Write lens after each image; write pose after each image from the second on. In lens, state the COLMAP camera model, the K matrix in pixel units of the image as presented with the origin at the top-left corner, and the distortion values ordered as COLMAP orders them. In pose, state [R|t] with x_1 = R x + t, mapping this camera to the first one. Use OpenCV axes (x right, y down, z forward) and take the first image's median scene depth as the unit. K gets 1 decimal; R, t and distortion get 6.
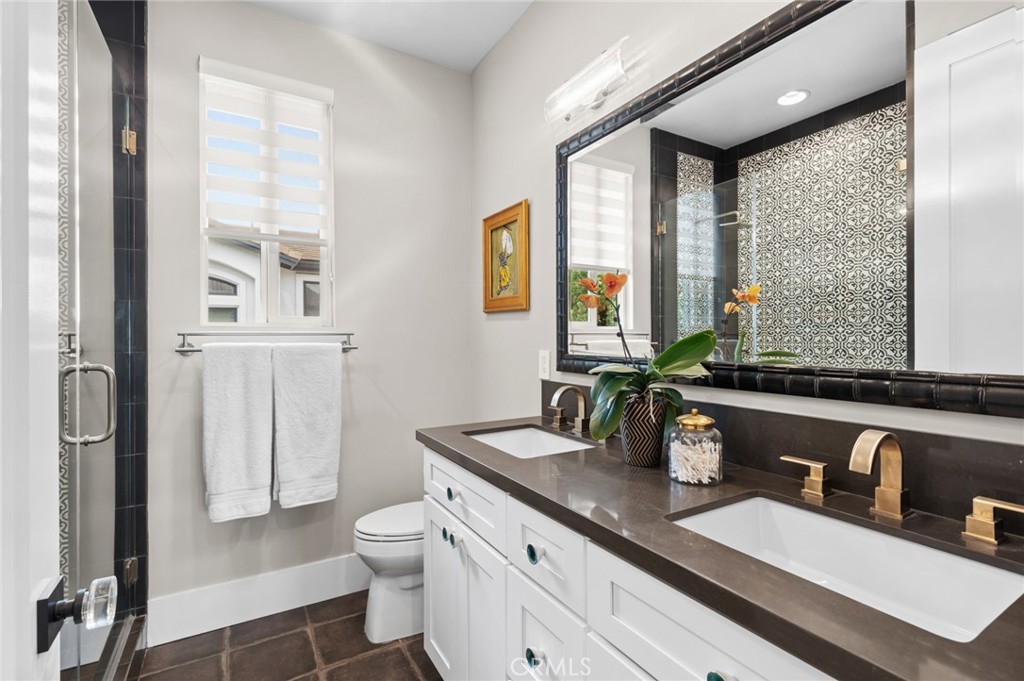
lens RADIAL K [[476.1, 0, 513.7], [0, 476.1, 339.8], [0, 0, 1]] dist [0.002365, -0.000764]
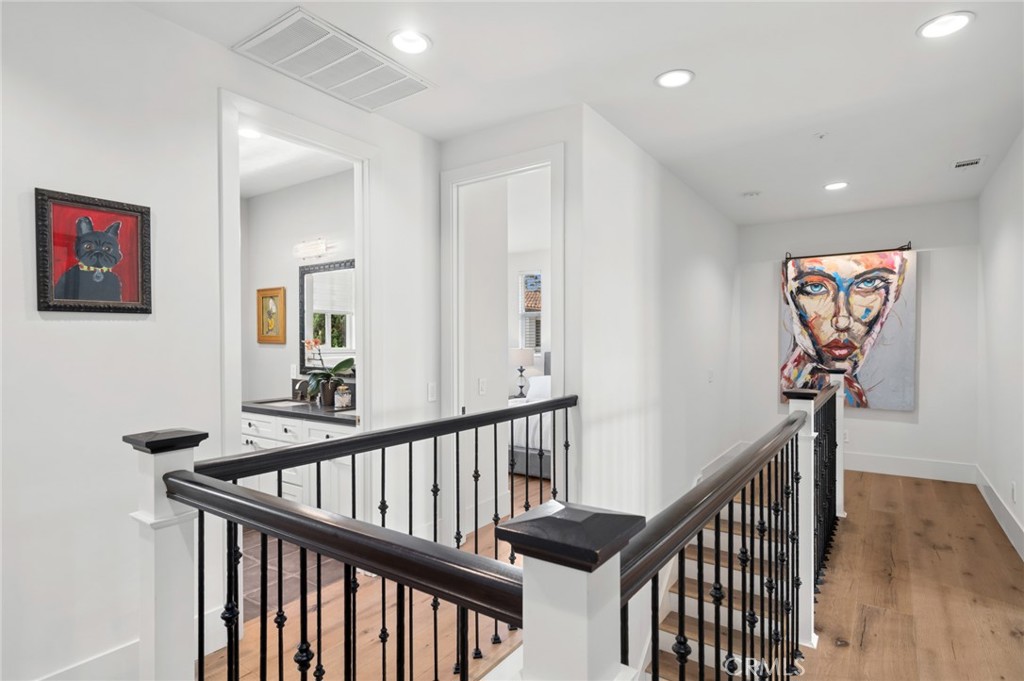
lens RADIAL K [[529.9, 0, 505.8], [0, 529.9, 342.2], [0, 0, 1]] dist [0.006731, 0.002533]
pose [[0.911186, -0.000413, 0.411994, -0.041861], [0.001685, 0.999995, -0.002725, -0.063957], [-0.411991, 0.003178, 0.911182, -1.420873]]
